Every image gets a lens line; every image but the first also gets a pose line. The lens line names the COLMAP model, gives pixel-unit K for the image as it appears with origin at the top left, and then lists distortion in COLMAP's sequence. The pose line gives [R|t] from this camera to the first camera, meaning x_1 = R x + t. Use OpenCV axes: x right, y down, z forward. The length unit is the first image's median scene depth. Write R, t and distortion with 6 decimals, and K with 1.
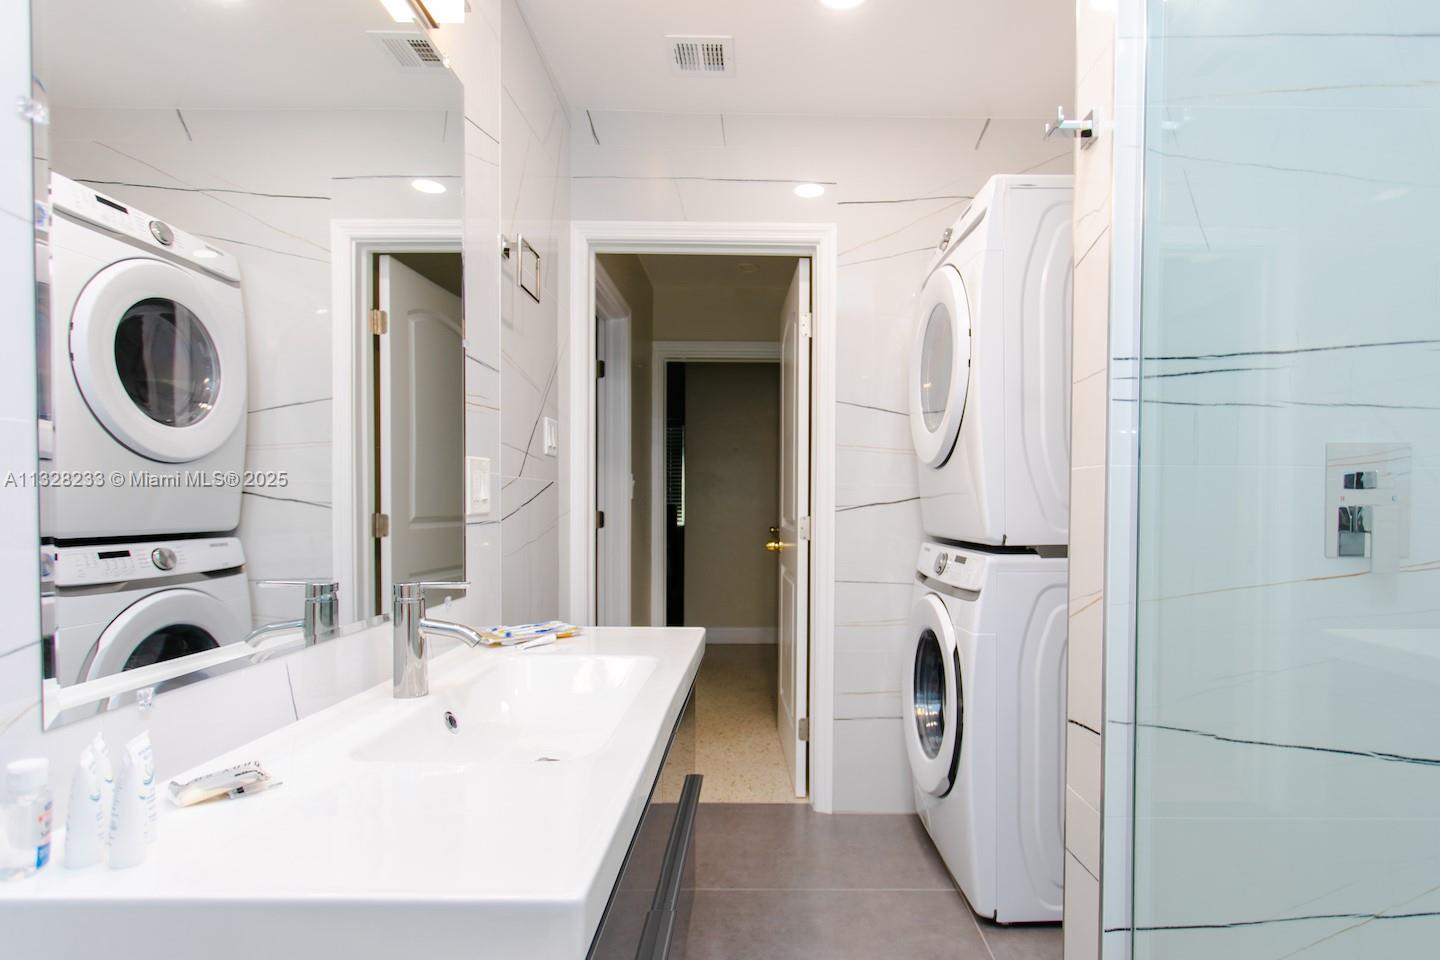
lens RADIAL K [[767.8, 0, 724.0], [0, 767.8, 521.7], [0, 0, 1]] dist [-0.003324, -0.000321]
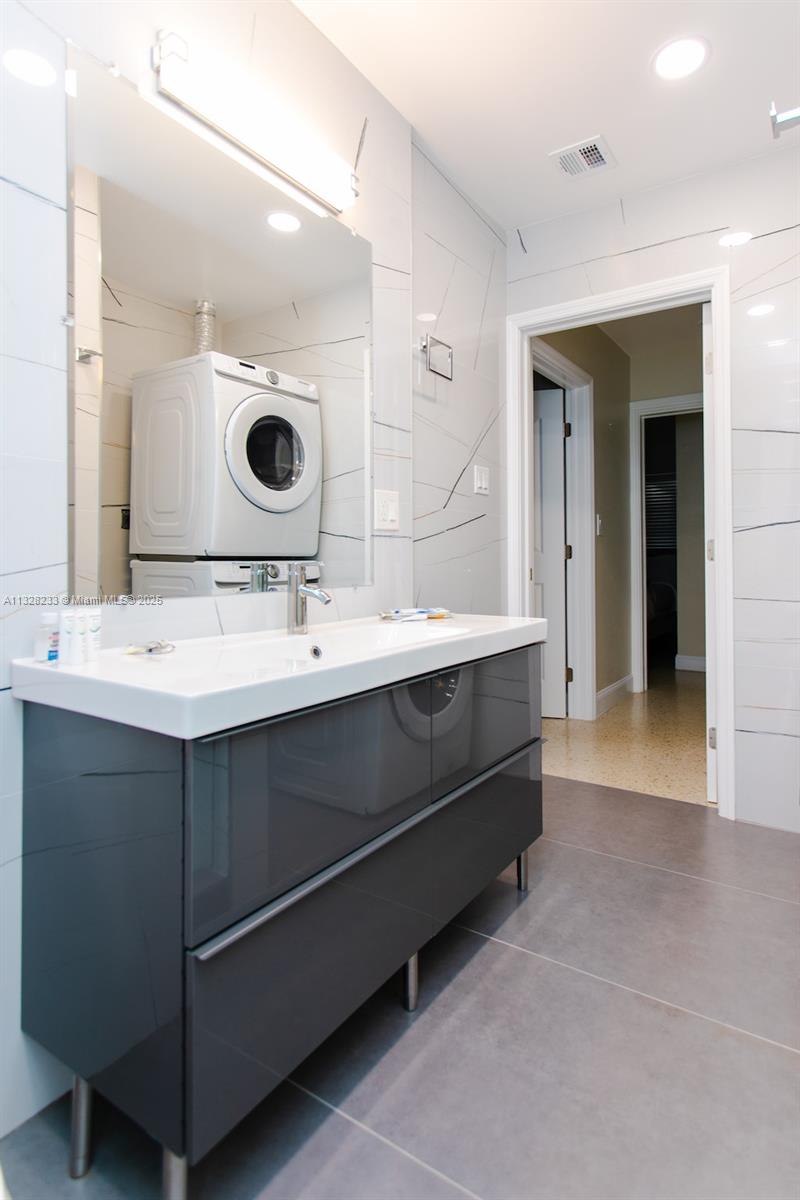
lens RADIAL K [[639.9, 0, 403.3], [0, 639.9, 560.8], [0, 0, 1]] dist [-0.003324, -0.000321]
pose [[0.820974, -0.006307, -0.570931, 0.291949], [-0.011798, 0.999538, -0.028007, 0.060826], [0.570844, 0.029729, 0.820520, 0.017481]]
